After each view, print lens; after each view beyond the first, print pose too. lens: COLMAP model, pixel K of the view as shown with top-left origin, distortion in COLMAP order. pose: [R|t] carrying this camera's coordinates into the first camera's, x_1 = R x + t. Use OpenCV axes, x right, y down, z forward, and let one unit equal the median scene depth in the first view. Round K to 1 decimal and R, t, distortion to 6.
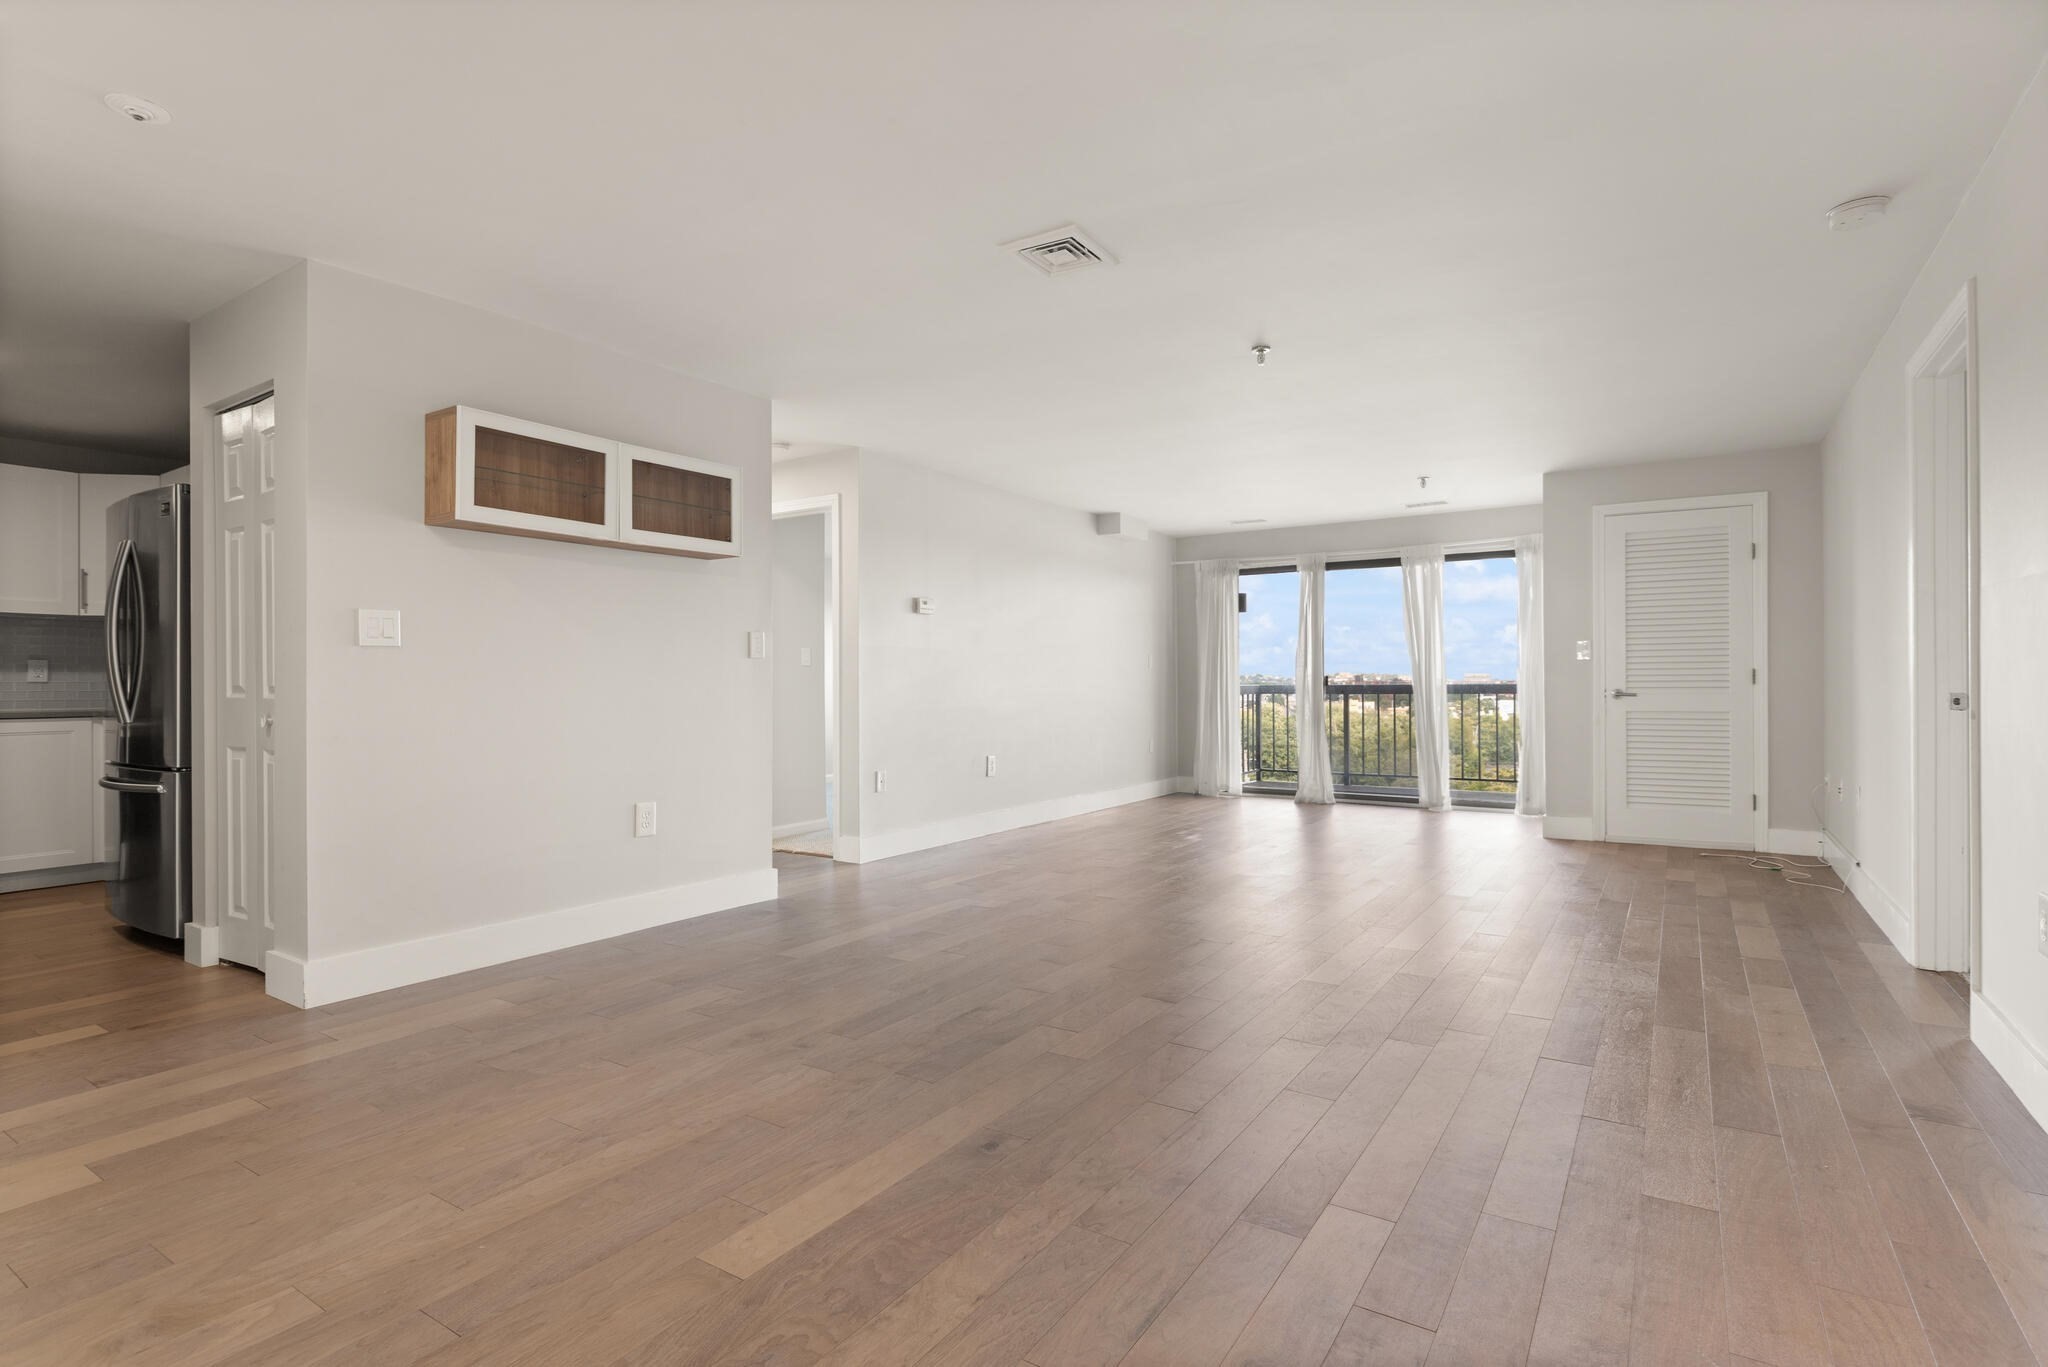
lens RADIAL K [[993.7, 0, 1024.0], [0, 993.7, 683.5], [0, 0, 1]] dist [-0.003359, -0.000767]
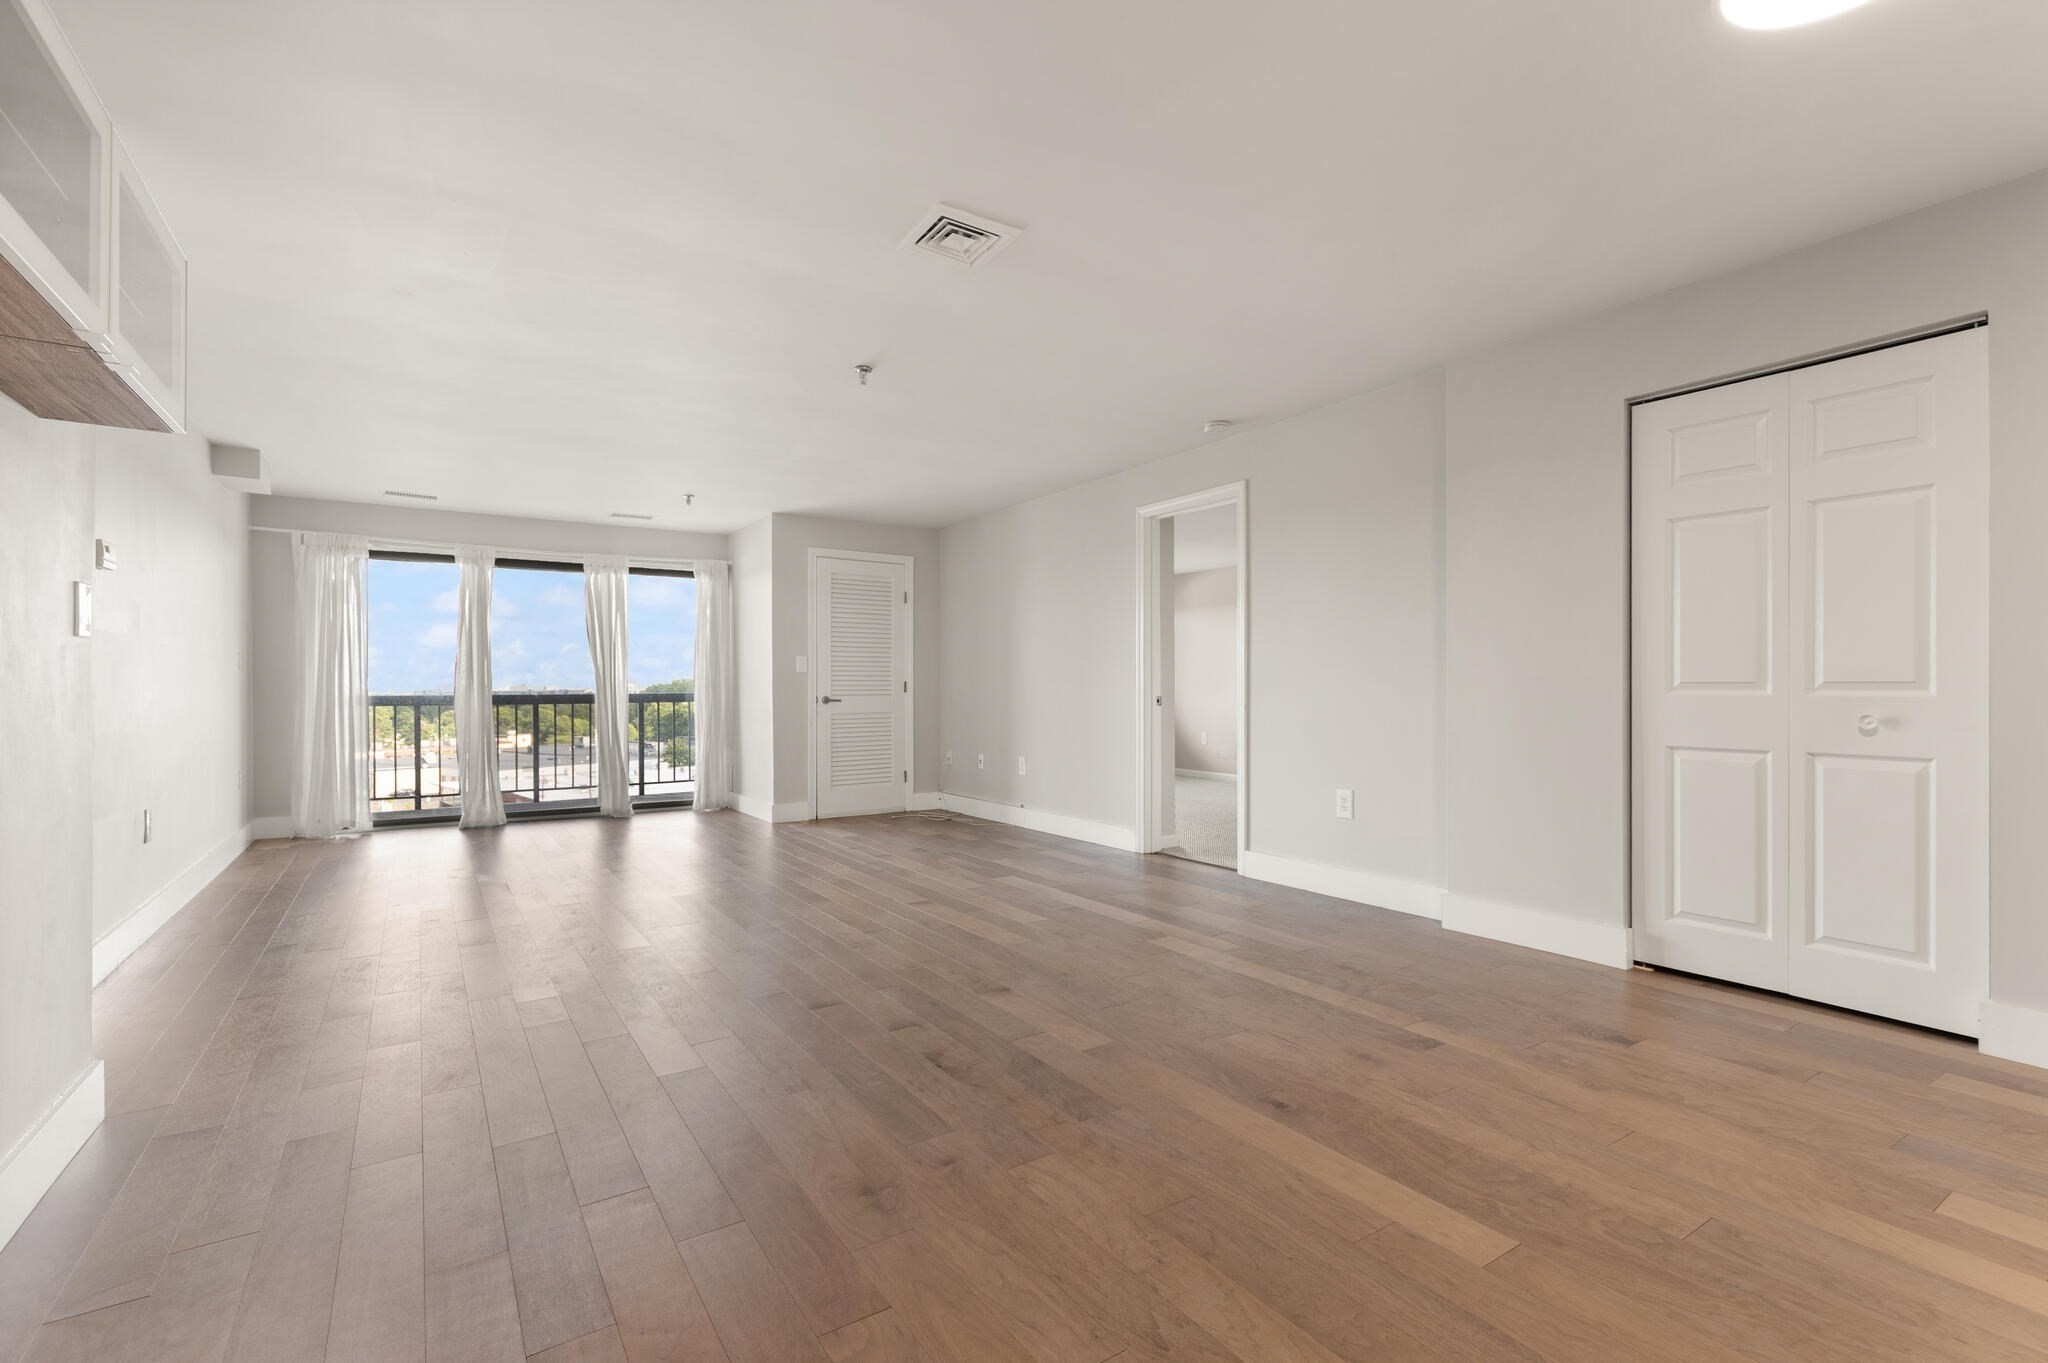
lens RADIAL K [[937.2, 0, 1032.6], [0, 937.2, 685.0], [0, 0, 1]] dist [0.008700, -0.000445]
pose [[0.390531, 0.007412, 0.920560, -0.393570], [0.001223, 0.999963, -0.008570, 0.002055], [-0.920589, 0.004473, 0.390507, 0.299281]]
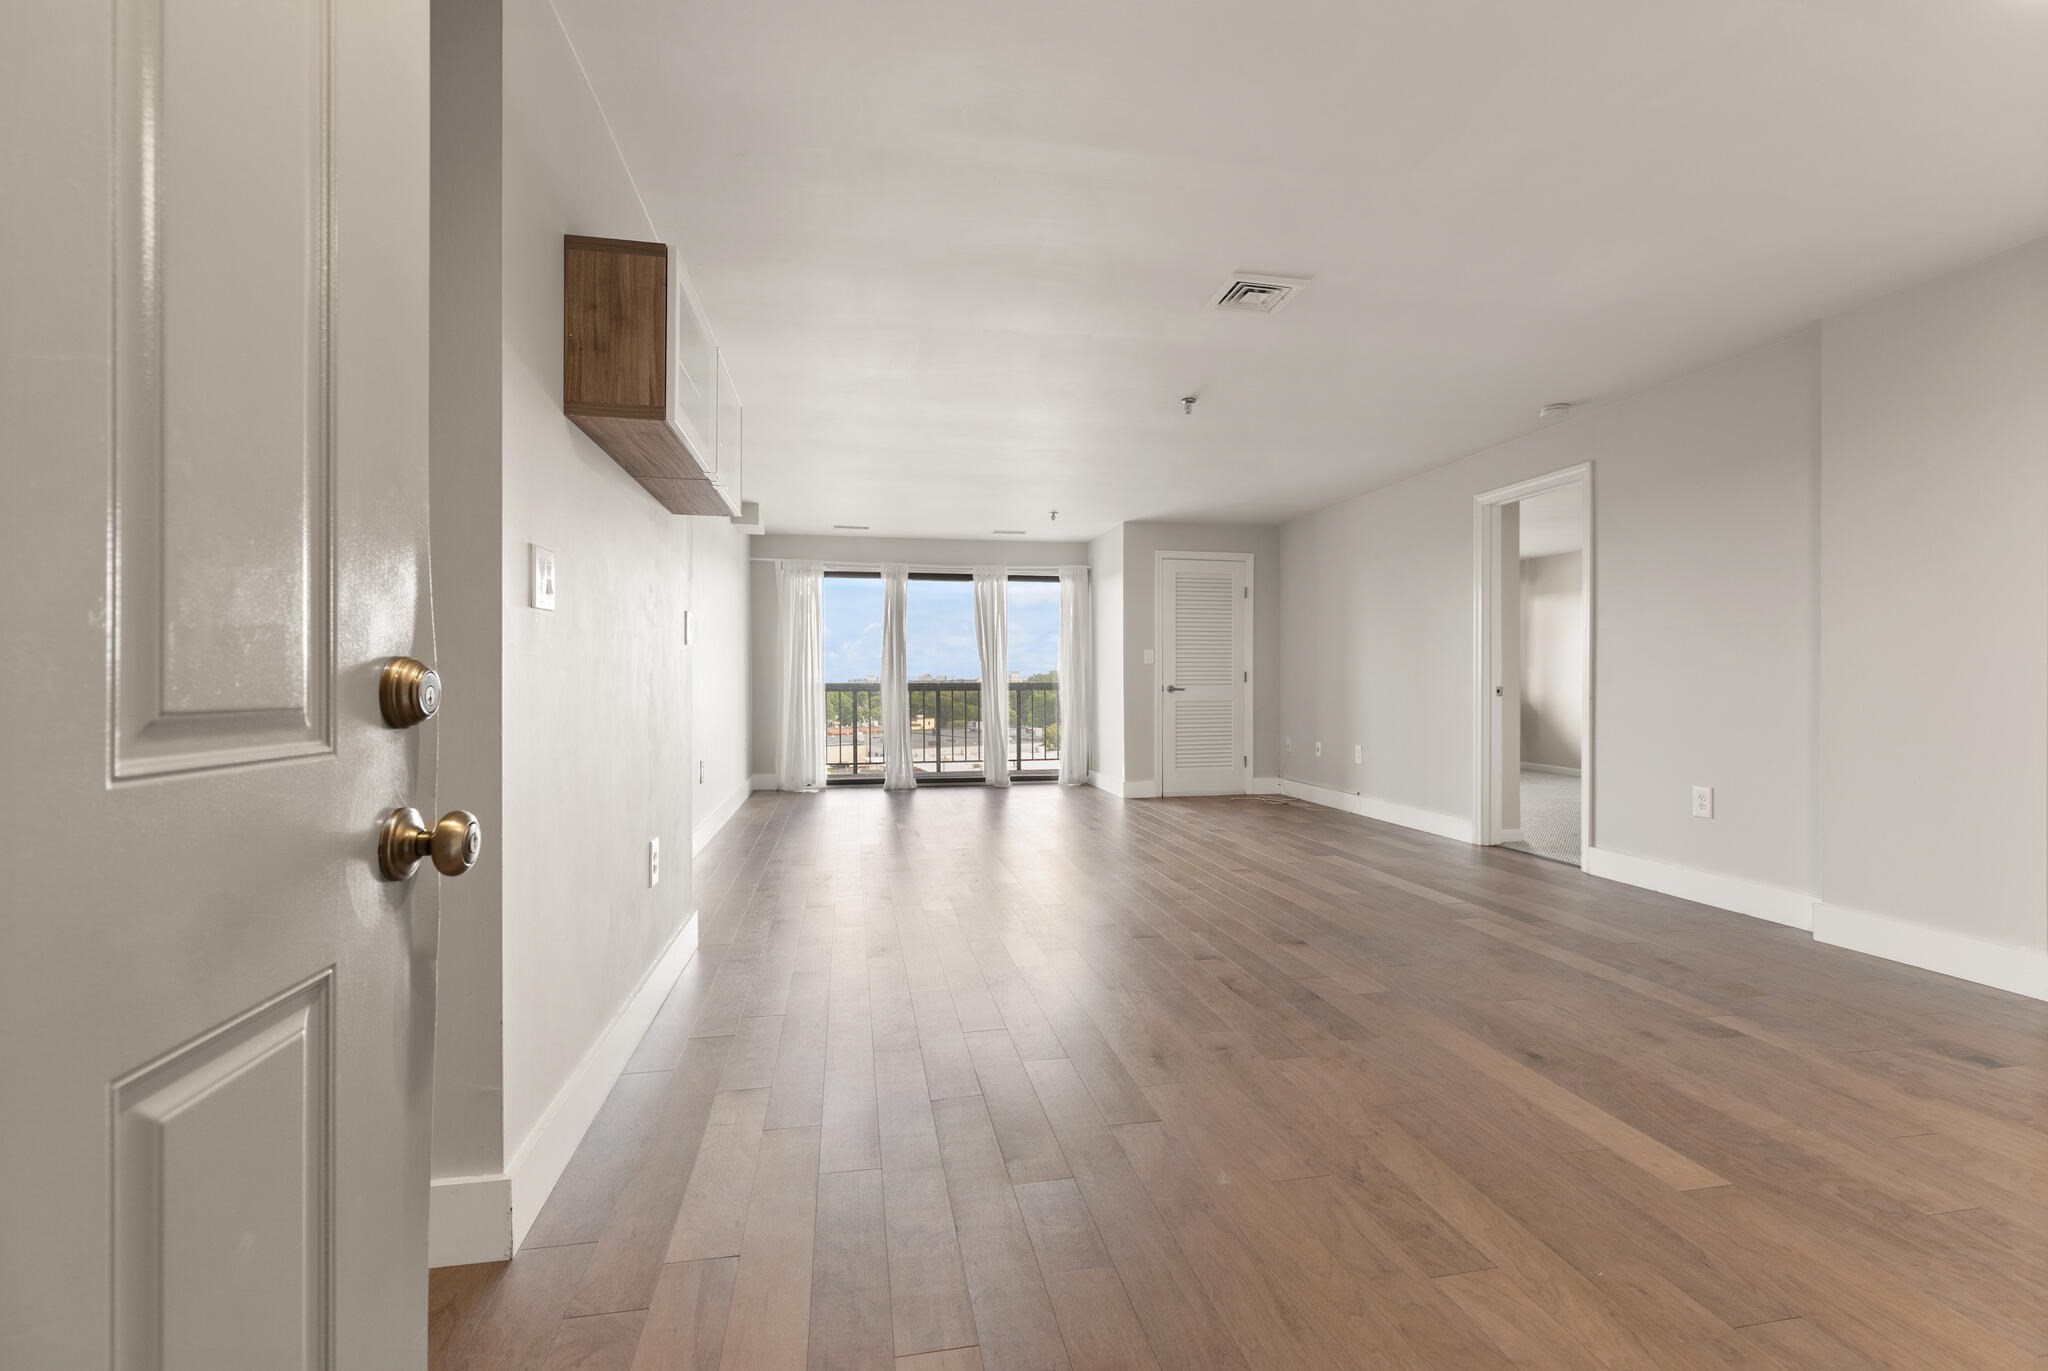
lens RADIAL K [[933.1, 0, 1024.7], [0, 933.1, 681.9], [0, 0, 1]] dist [0.010802, -0.000453]
pose [[0.714069, 0.002431, 0.700071, -0.457391], [-0.001917, 0.999997, -0.001518, 0.003218], [-0.700072, -0.000259, 0.714072, 0.218737]]
